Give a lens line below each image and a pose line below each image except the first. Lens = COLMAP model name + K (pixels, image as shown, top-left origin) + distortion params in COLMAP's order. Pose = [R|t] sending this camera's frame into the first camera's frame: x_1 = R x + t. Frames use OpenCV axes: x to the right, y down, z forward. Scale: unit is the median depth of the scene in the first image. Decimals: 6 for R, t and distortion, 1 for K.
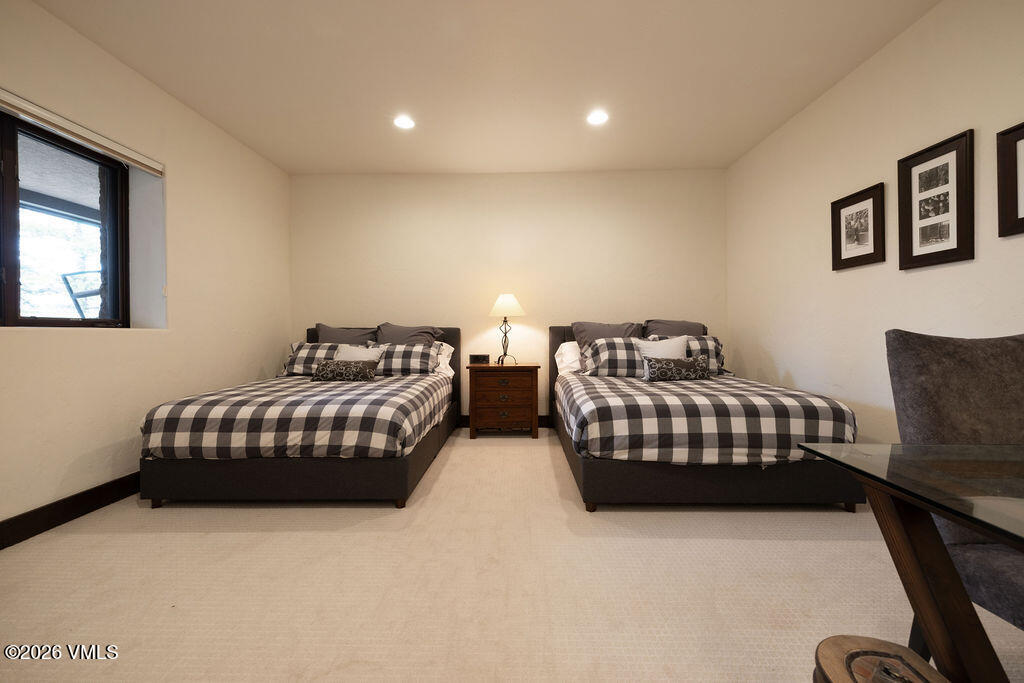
lens RADIAL K [[428.8, 0, 512.0], [0, 428.8, 341.5], [0, 0, 1]] dist [0.000776, 0.000134]
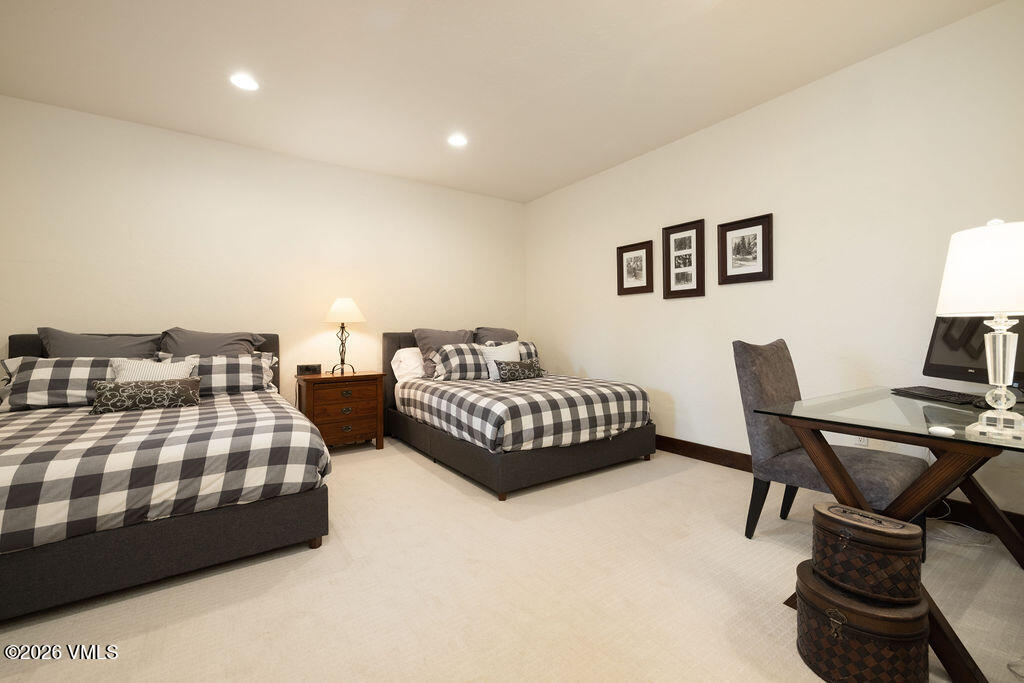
lens RADIAL K [[428.8, 0, 512.0], [0, 428.8, 341.5], [0, 0, 1]] dist [0.000776, 0.000134]
pose [[0.808635, -0.010005, 0.588225, -0.409176], [0.013213, 0.999912, -0.001157, -0.016711], [-0.588162, 0.008708, 0.808697, 0.065805]]
